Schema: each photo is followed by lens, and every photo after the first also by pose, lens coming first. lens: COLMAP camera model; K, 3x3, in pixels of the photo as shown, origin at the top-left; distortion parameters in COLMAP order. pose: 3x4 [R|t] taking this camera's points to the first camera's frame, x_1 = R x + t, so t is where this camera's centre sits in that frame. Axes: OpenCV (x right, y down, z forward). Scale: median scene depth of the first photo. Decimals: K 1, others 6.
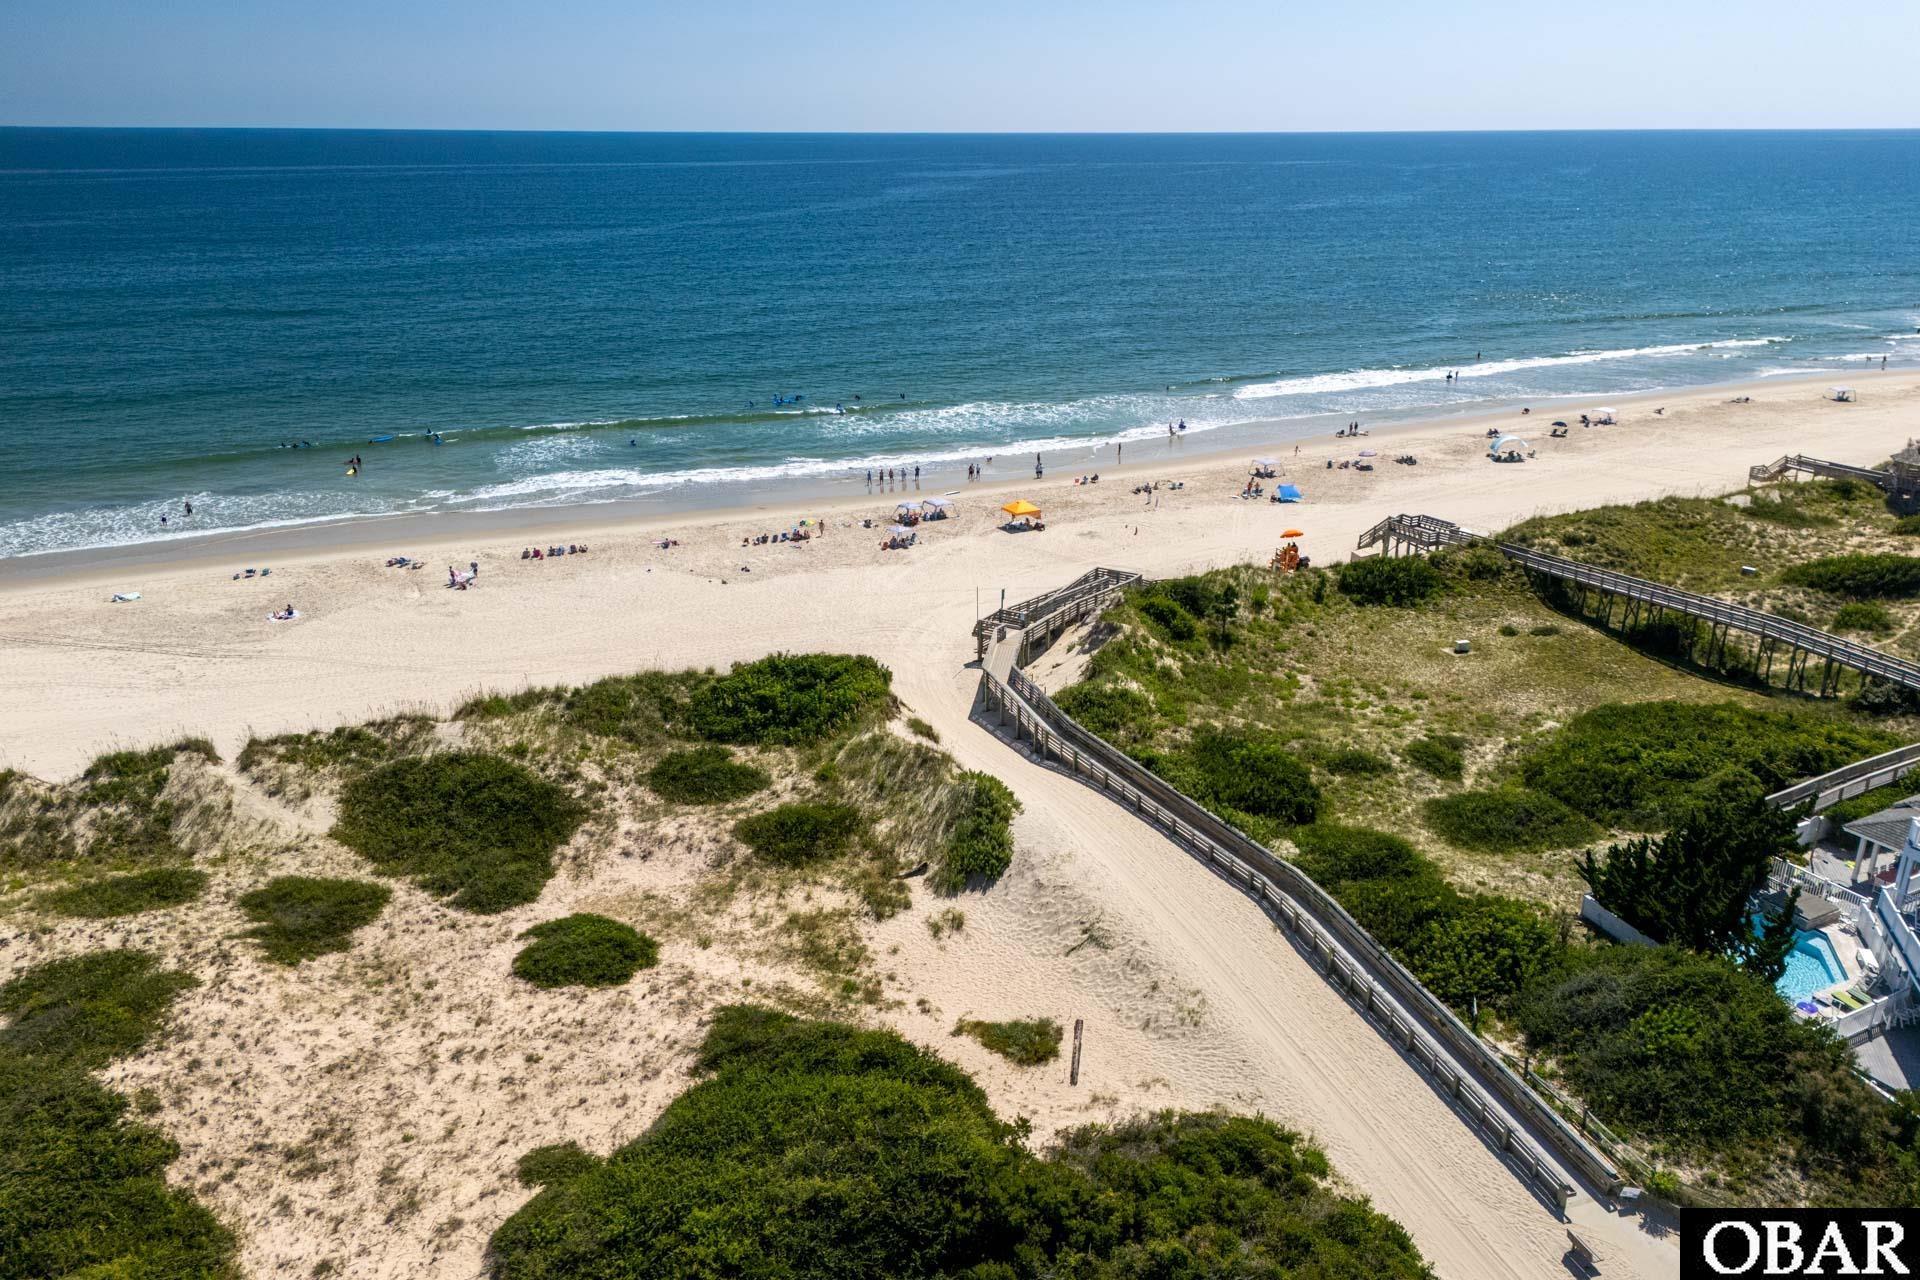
lens RADIAL K [[1418.6, 0, 956.8], [0, 1418.6, 684.8], [0, 0, 1]] dist [0.105157, -0.099977]
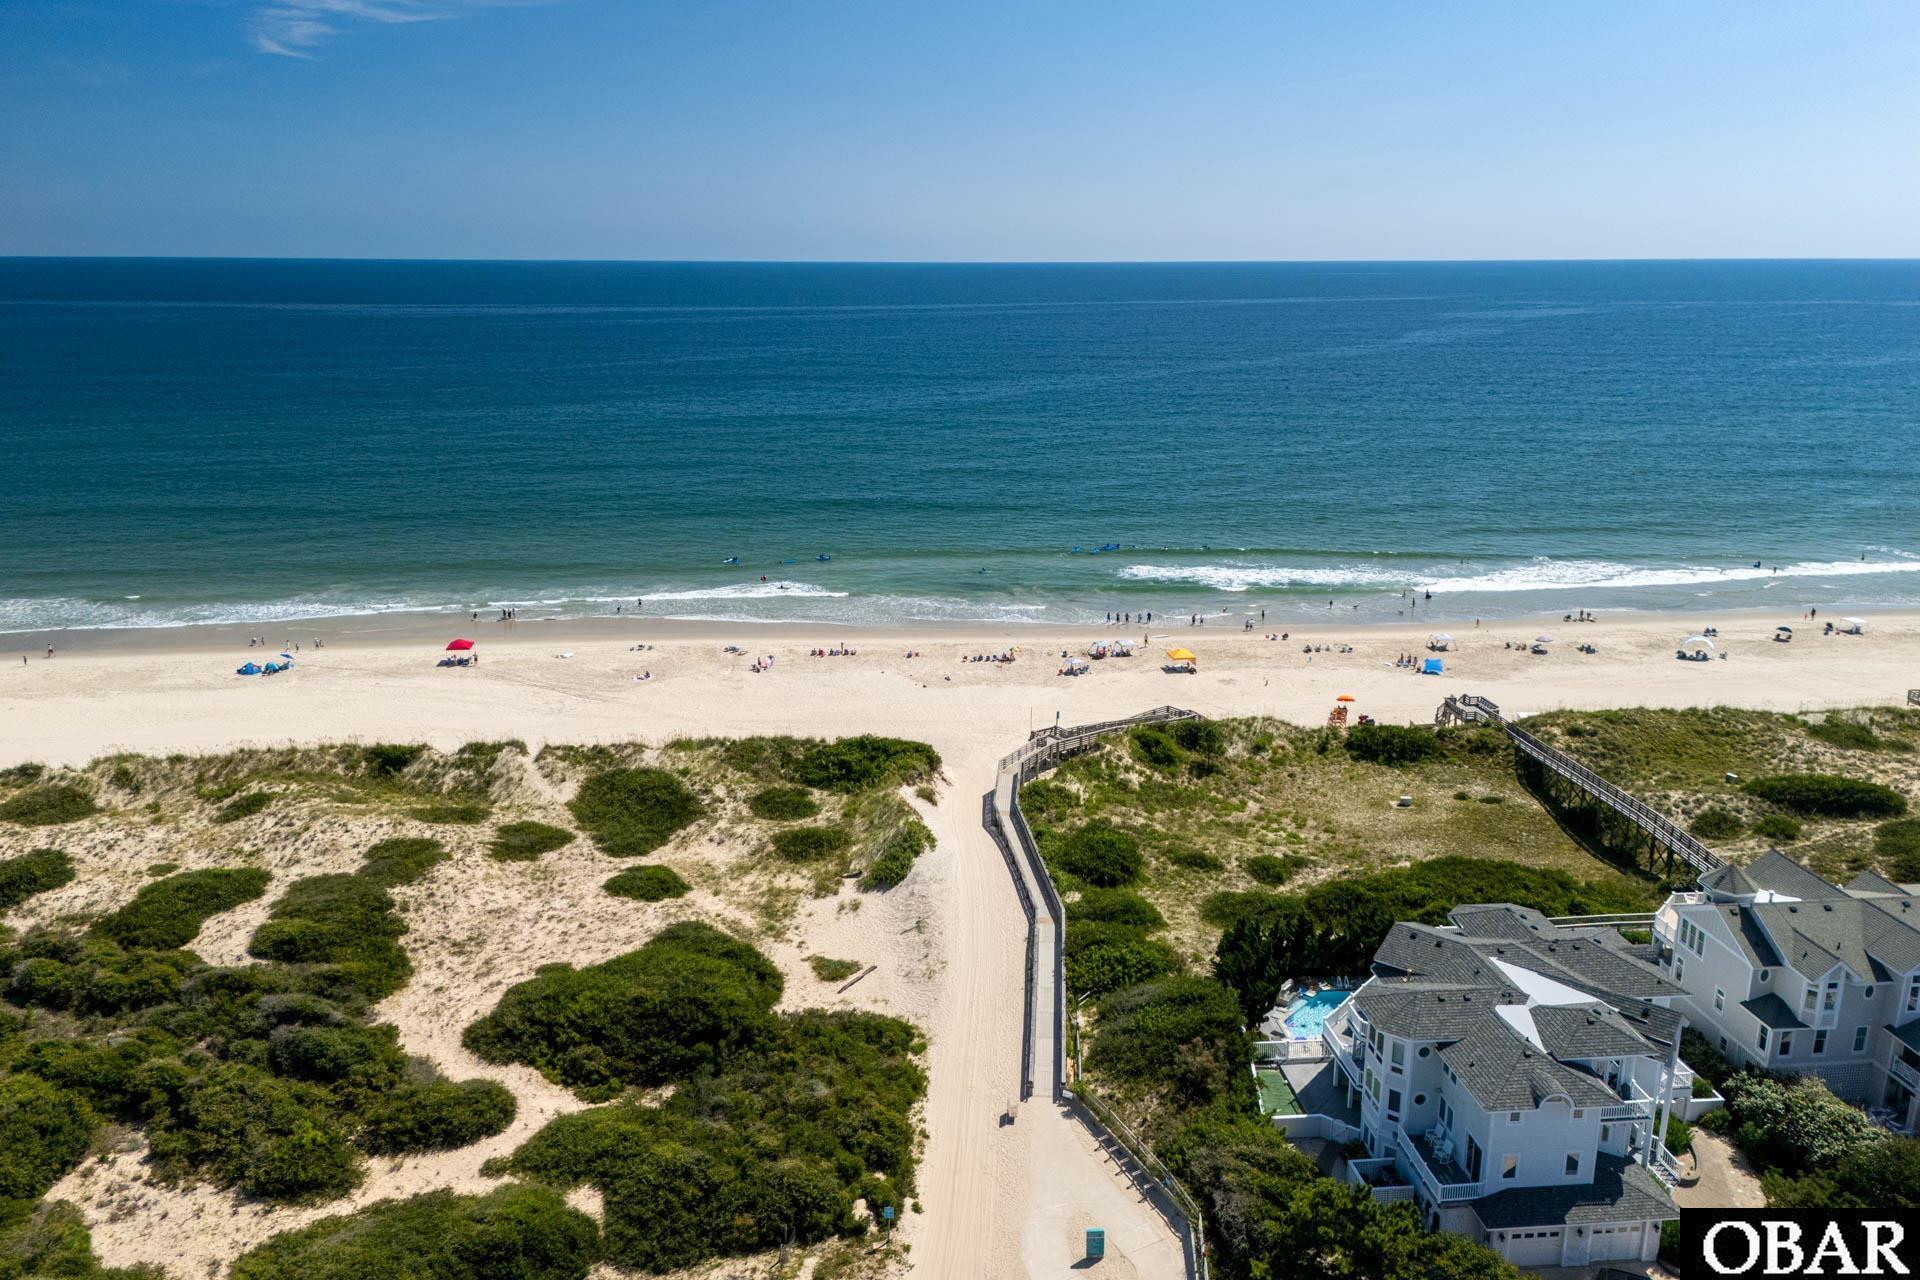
lens RADIAL K [[1435.2, 0, 960.0], [0, 1435.2, 640.0], [0, 0, 1]] dist [0.179353, -0.345542]
pose [[0.923045, 0.097575, -0.372110, 0.500101], [-0.137028, 0.987247, -0.081031, -0.010598], [0.359458, 0.125785, 0.924645, -0.369845]]
